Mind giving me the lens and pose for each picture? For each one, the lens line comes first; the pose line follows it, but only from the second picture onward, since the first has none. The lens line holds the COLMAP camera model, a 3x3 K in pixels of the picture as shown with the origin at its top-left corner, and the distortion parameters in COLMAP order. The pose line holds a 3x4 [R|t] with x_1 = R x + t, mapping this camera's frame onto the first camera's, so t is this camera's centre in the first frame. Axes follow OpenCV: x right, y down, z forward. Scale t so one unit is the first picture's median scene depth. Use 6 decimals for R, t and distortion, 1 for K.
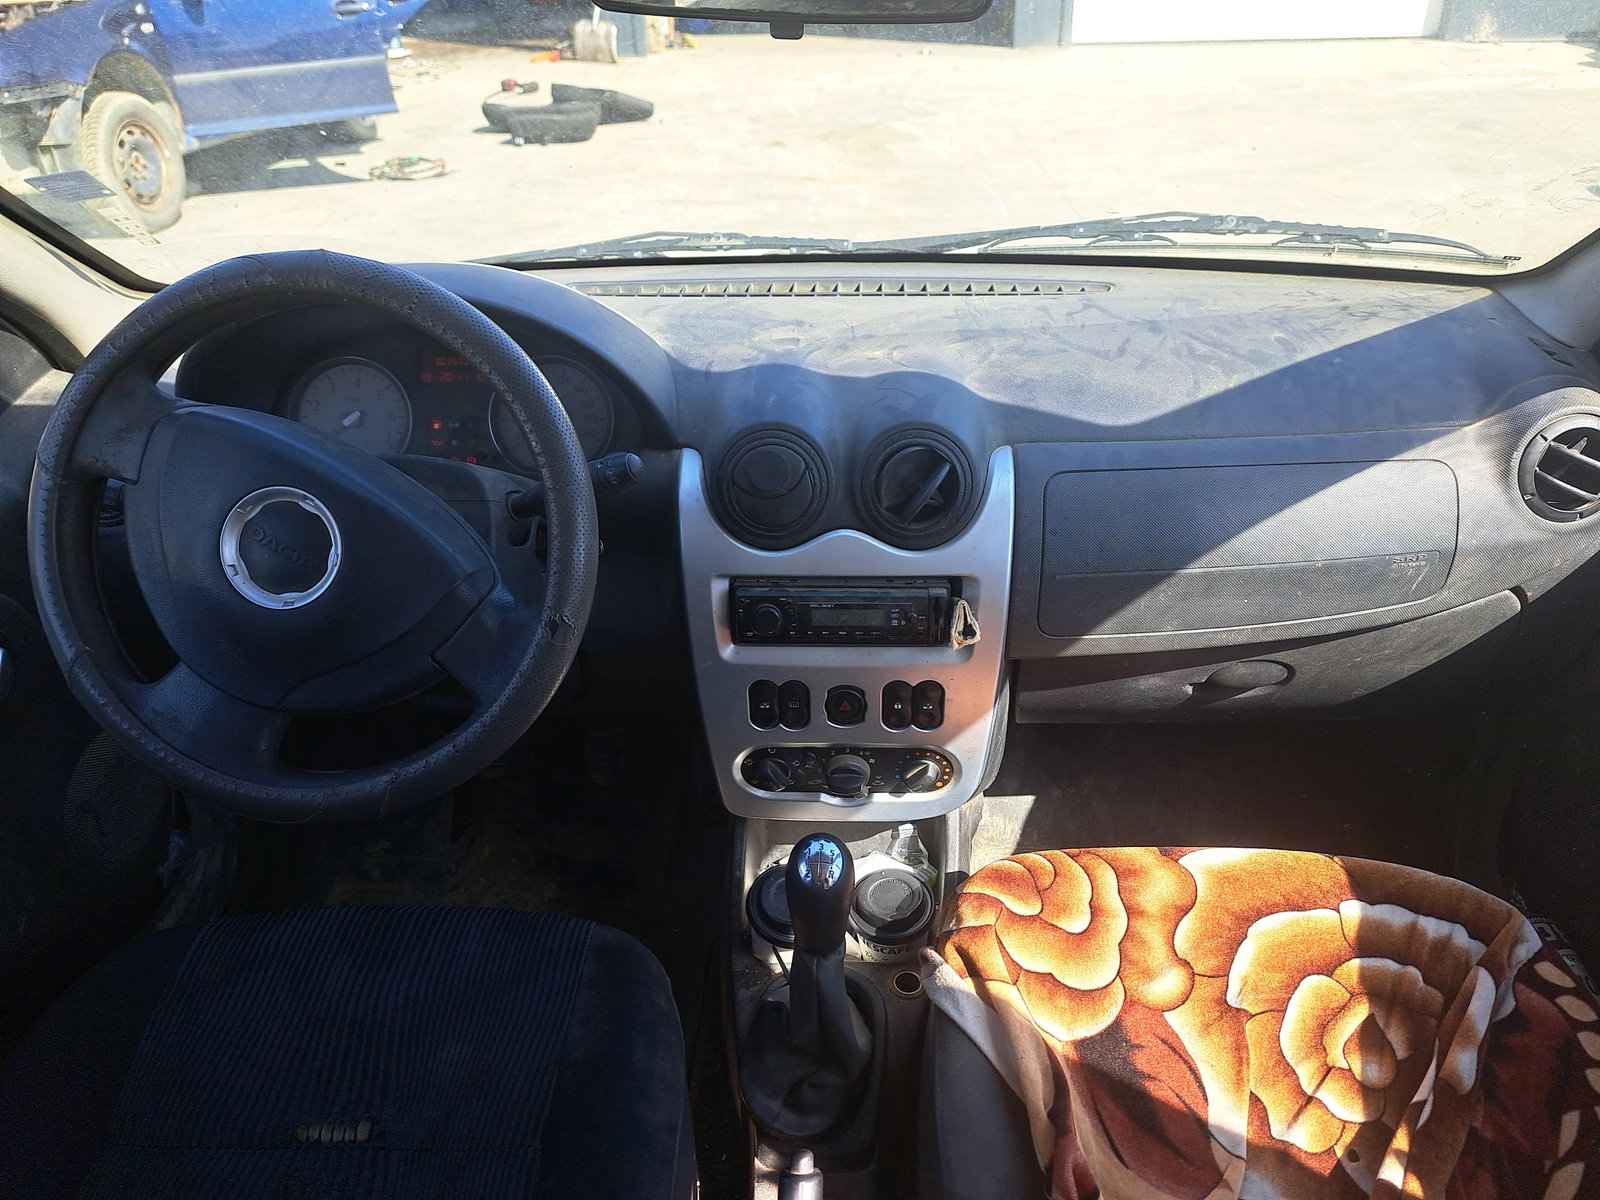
lens RADIAL K [[1231.8, 0, 800.0], [0, 1231.8, 600.0], [0, 0, 1]] dist [-0.002019, -0.003992]
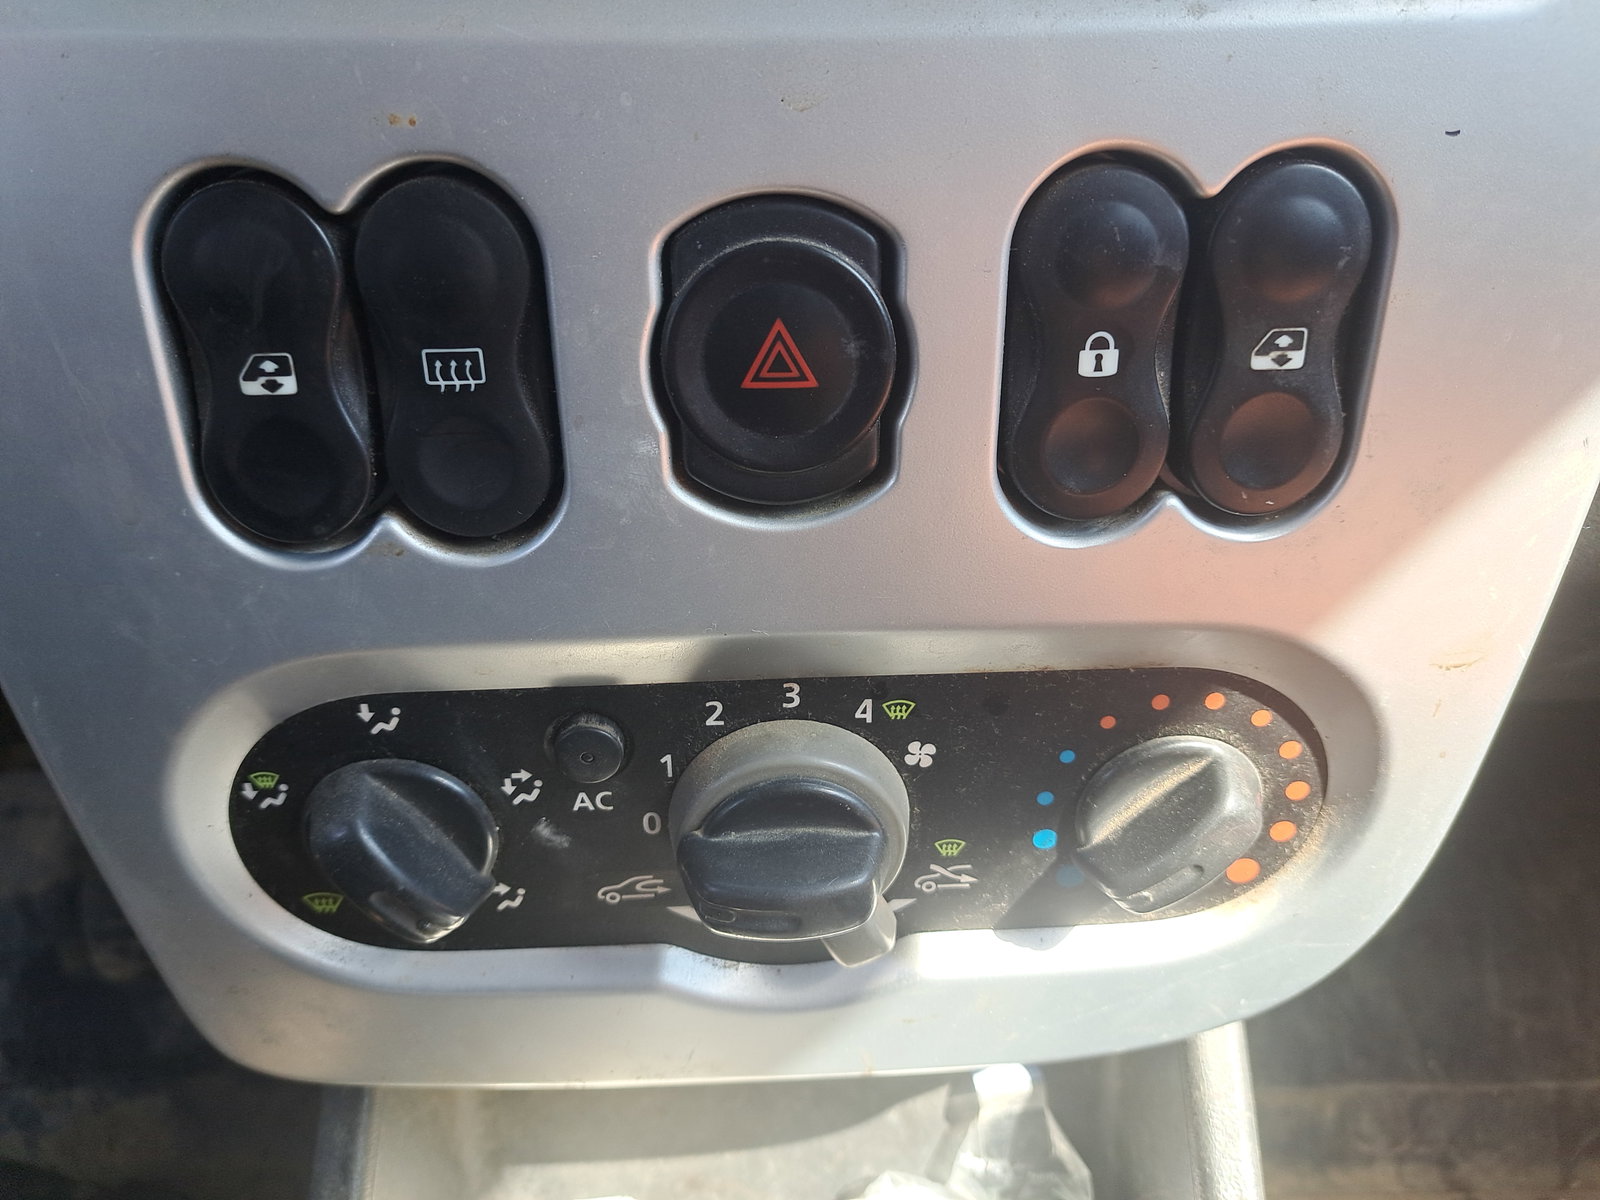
lens RADIAL K [[1231.8, 0, 800.0], [0, 1231.8, 600.0], [0, 0, 1]] dist [-0.002019, -0.003992]
pose [[0.996611, -0.023637, 0.078787, 0.025828], [0.035547, 0.987528, -0.153375, 0.136693], [-0.074179, 0.155656, 0.985022, 0.815109]]
